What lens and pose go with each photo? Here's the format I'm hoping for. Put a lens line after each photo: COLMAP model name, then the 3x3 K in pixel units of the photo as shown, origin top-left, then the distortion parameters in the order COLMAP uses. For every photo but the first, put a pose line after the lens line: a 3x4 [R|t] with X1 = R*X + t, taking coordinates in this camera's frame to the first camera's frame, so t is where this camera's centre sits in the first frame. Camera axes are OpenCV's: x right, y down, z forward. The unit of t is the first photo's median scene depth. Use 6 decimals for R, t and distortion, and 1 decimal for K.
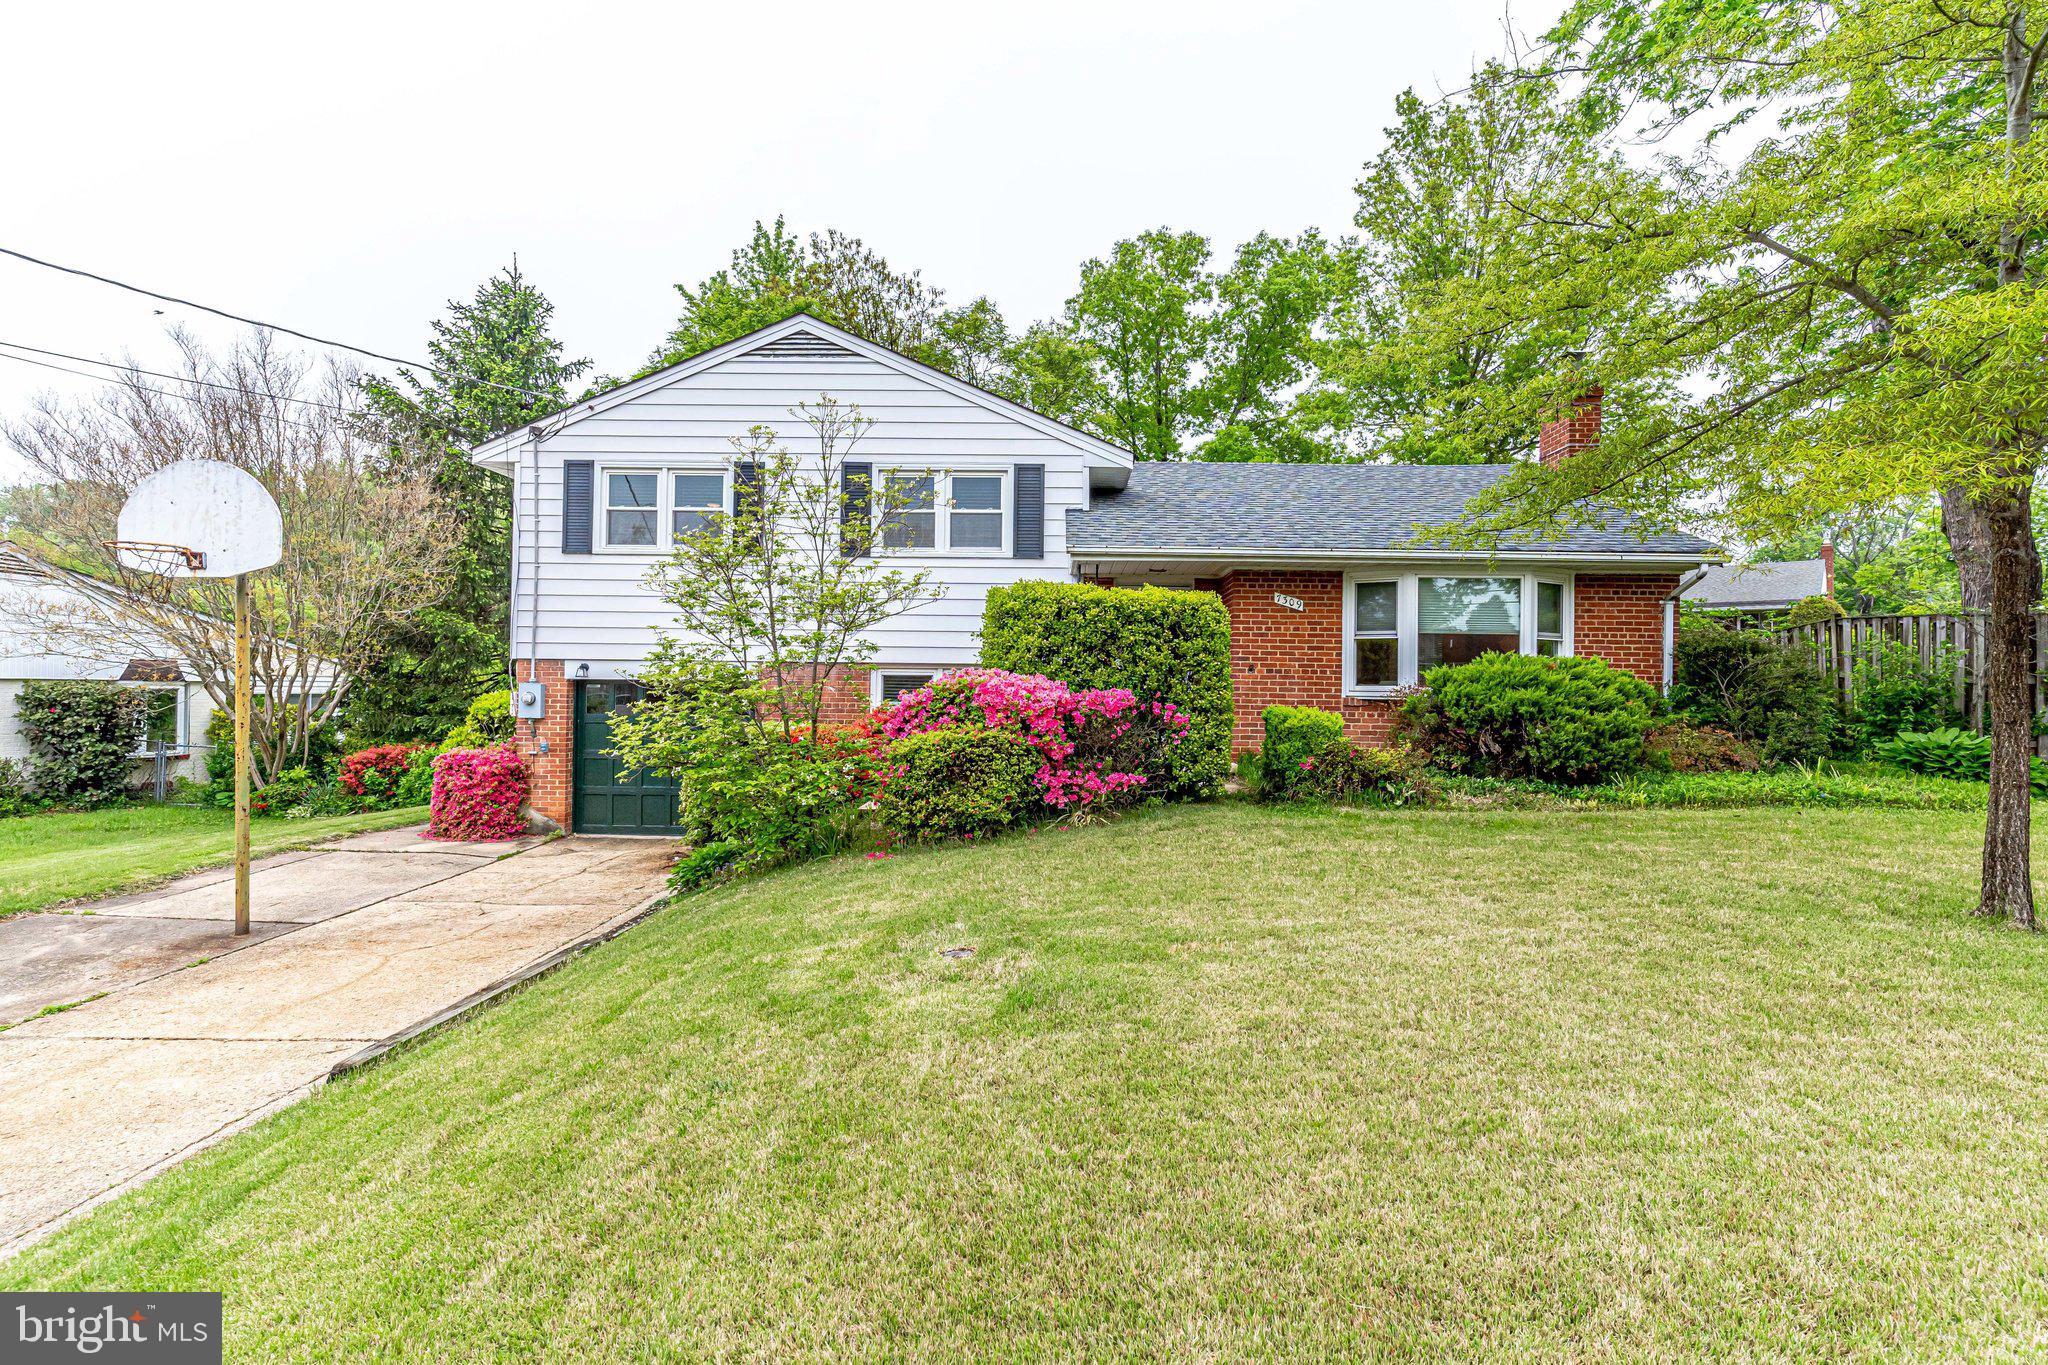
lens RADIAL K [[987.6, 0, 1016.8], [0, 987.6, 677.0], [0, 0, 1]] dist [0.004611, -0.001347]
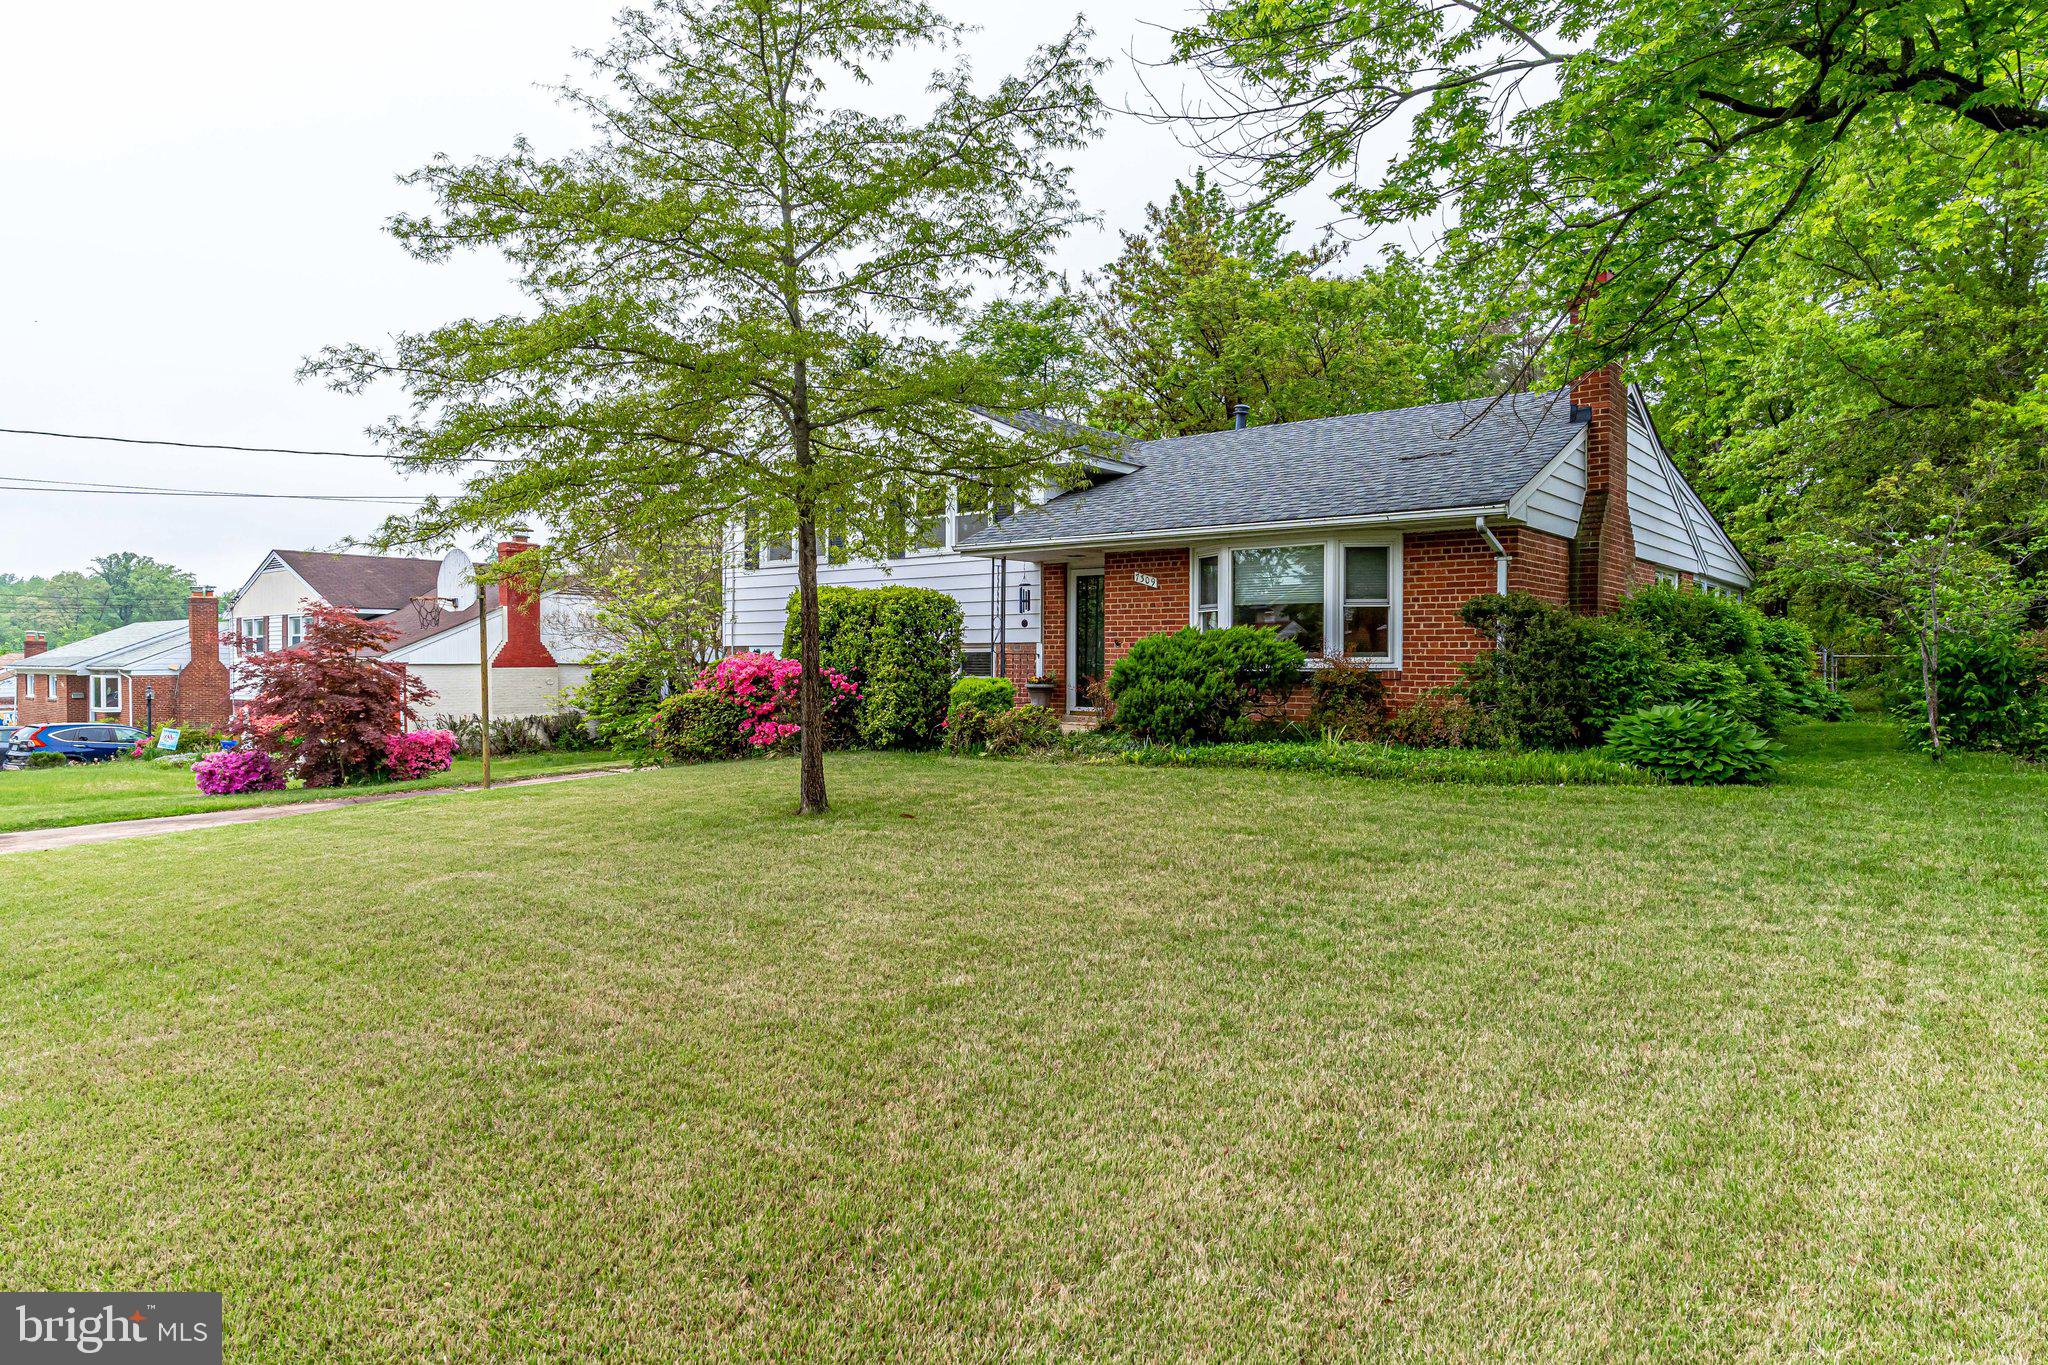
lens RADIAL K [[1190.5, 0, 1008.9], [0, 1190.5, 682.7], [0, 0, 1]] dist [0.003252, -0.002305]
pose [[0.806935, -0.003302, -0.590631, 0.915985], [0.017249, 0.999690, 0.017977, 0.008762], [0.590388, -0.024694, 0.806742, -0.122052]]
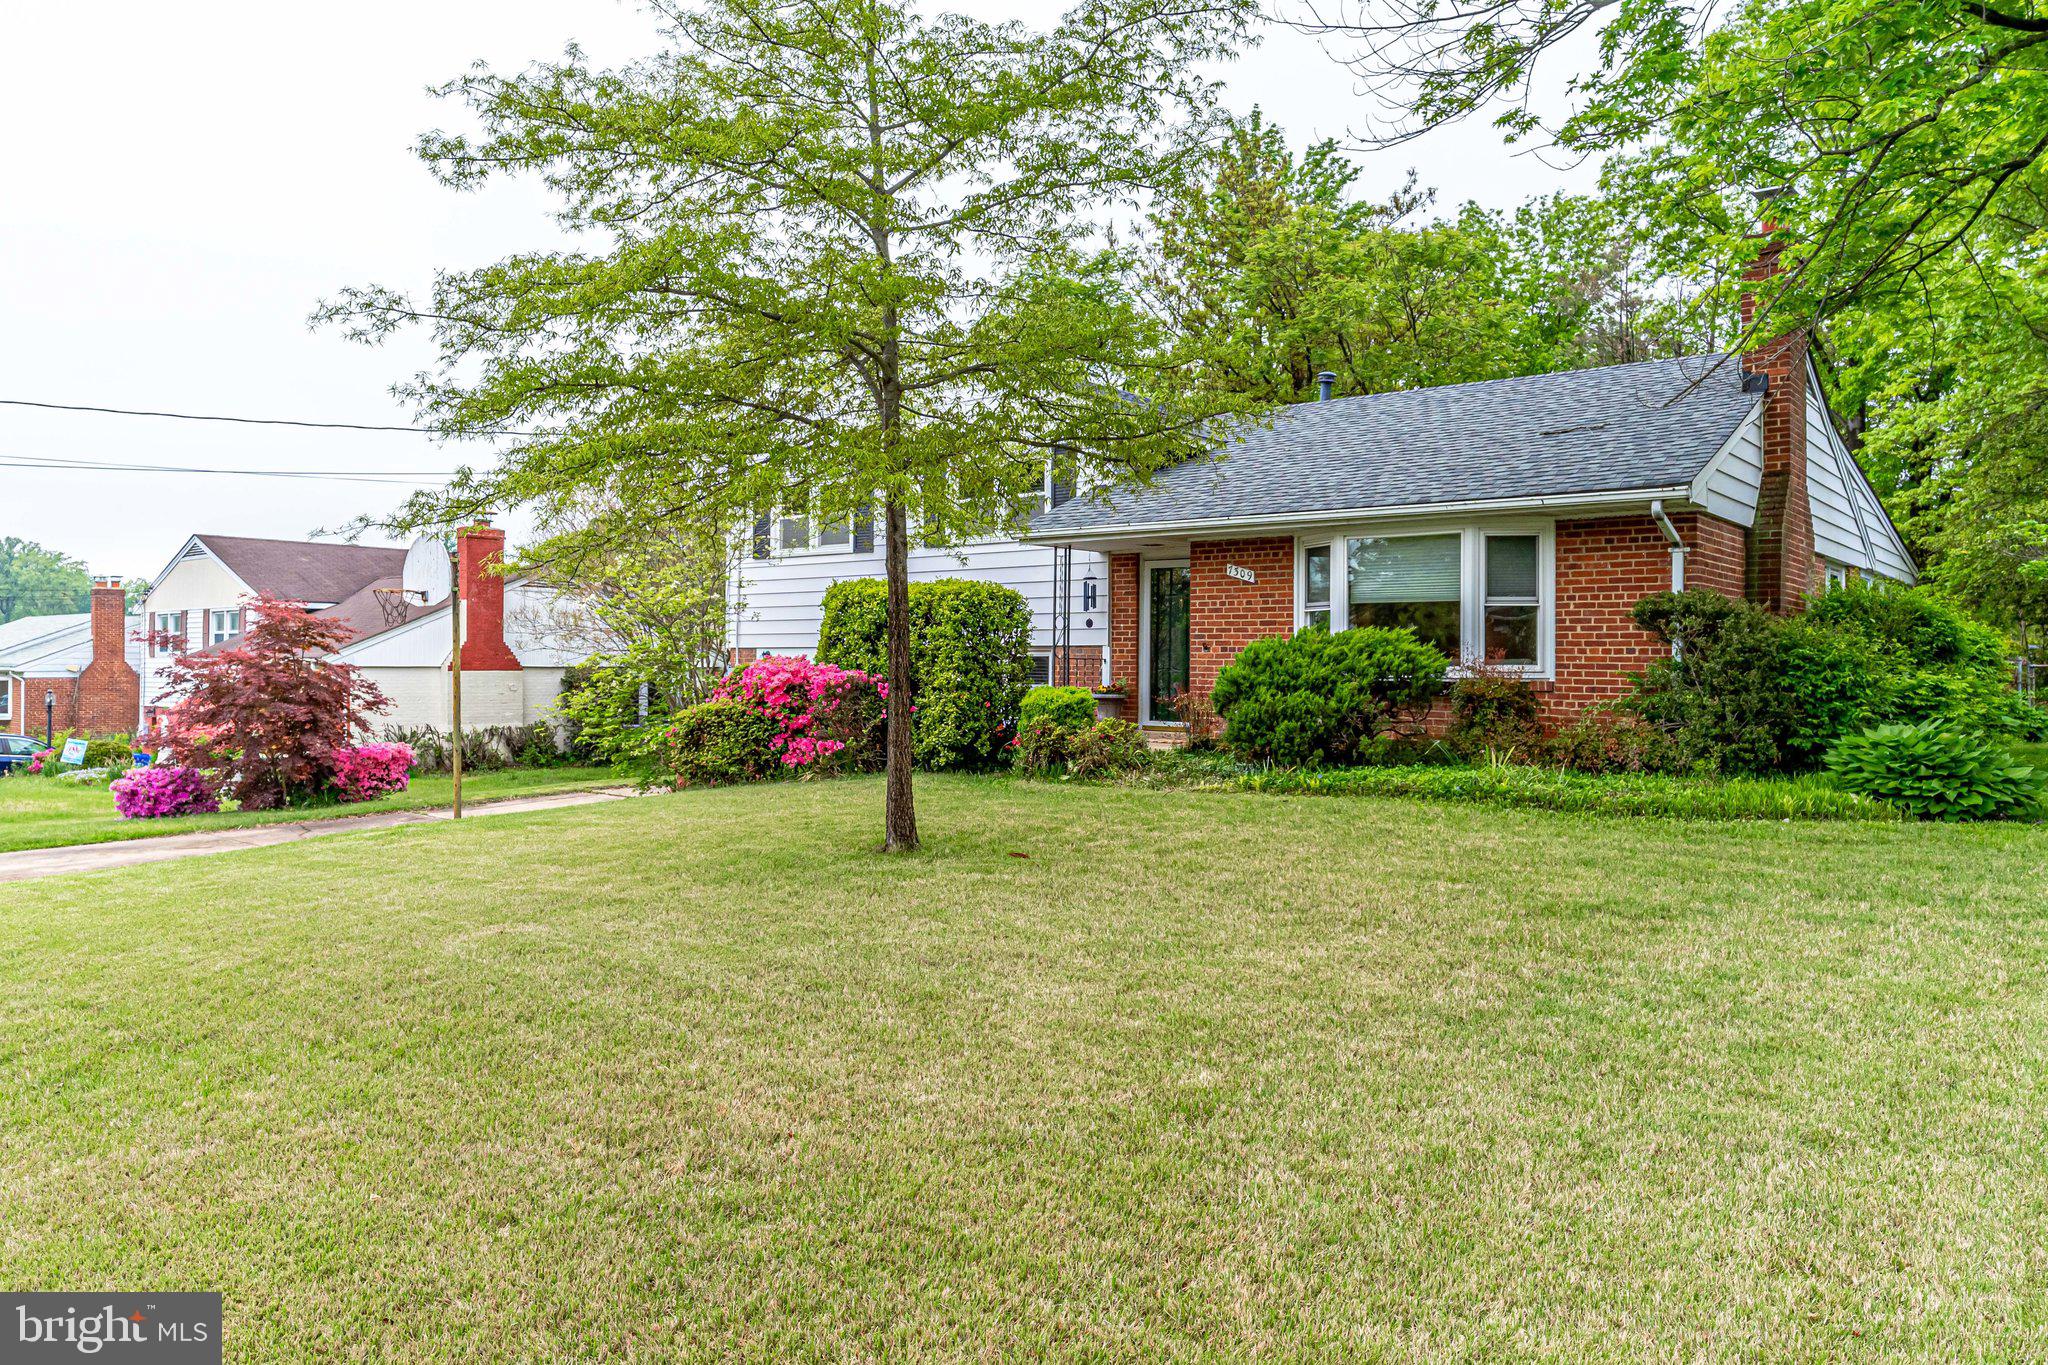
lens RADIAL K [[1355.3, 0, 1011.4], [0, 1355.3, 655.6], [0, 0, 1]] dist [0.004222, -0.001994]
pose [[0.806795, -0.014373, -0.590657, 0.843978], [0.012455, 0.999896, -0.007320, 0.006087], [0.590700, -0.001451, 0.806890, -0.130436]]
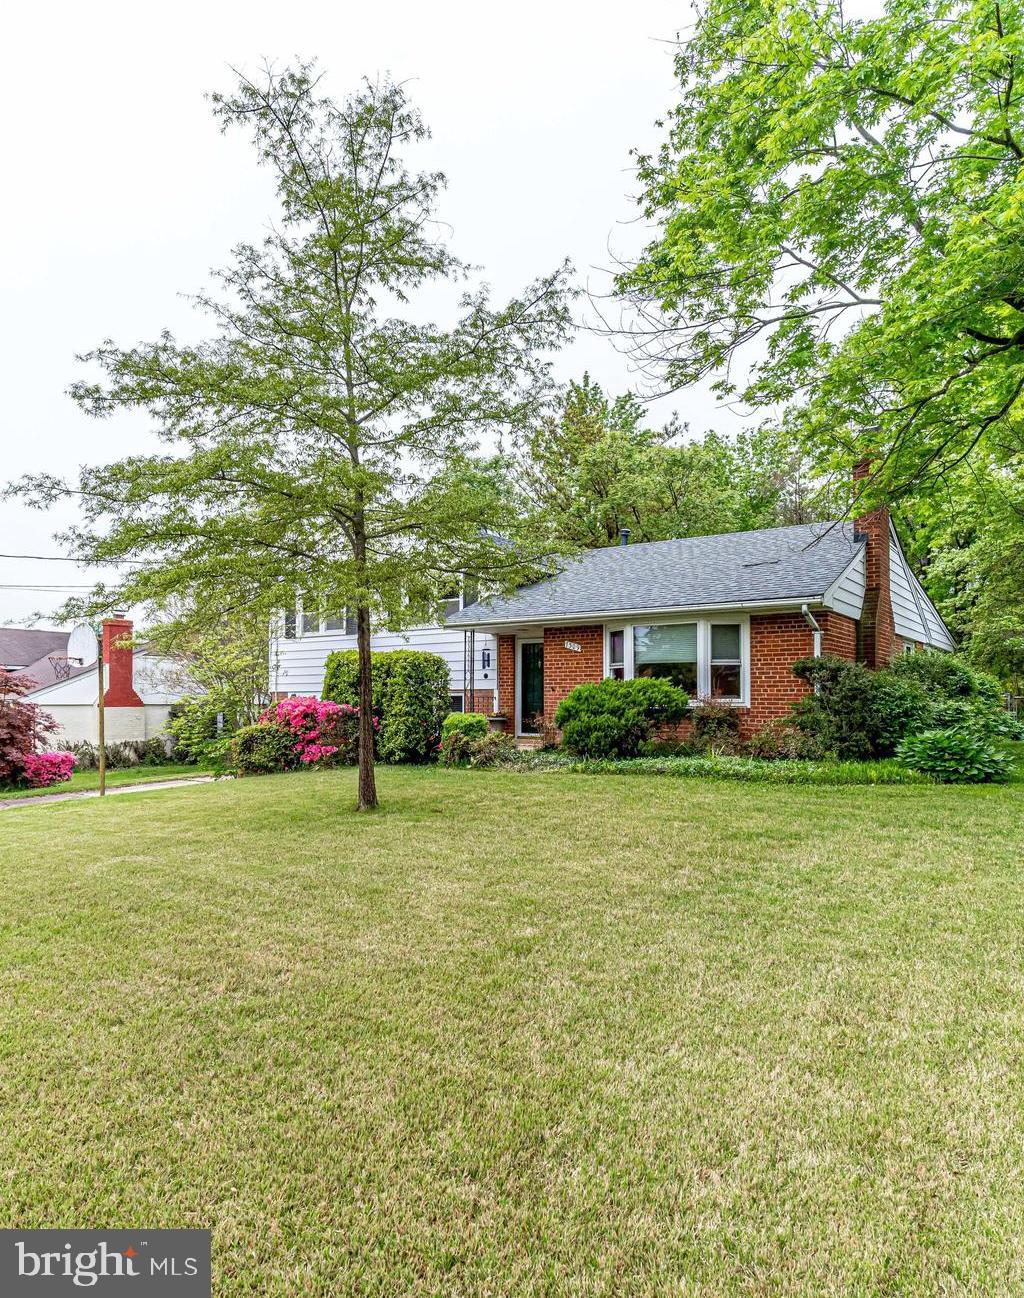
lens RADIAL K [[808.4, 0, 504.1], [0, 808.4, 693.1], [0, 0, 1]] dist [-0.001969, 0.001276]
pose [[0.846215, -0.021565, -0.532405, 0.863163], [0.019245, 0.999766, -0.009907, 0.007962], [0.532494, -0.001863, 0.846432, -0.135091]]
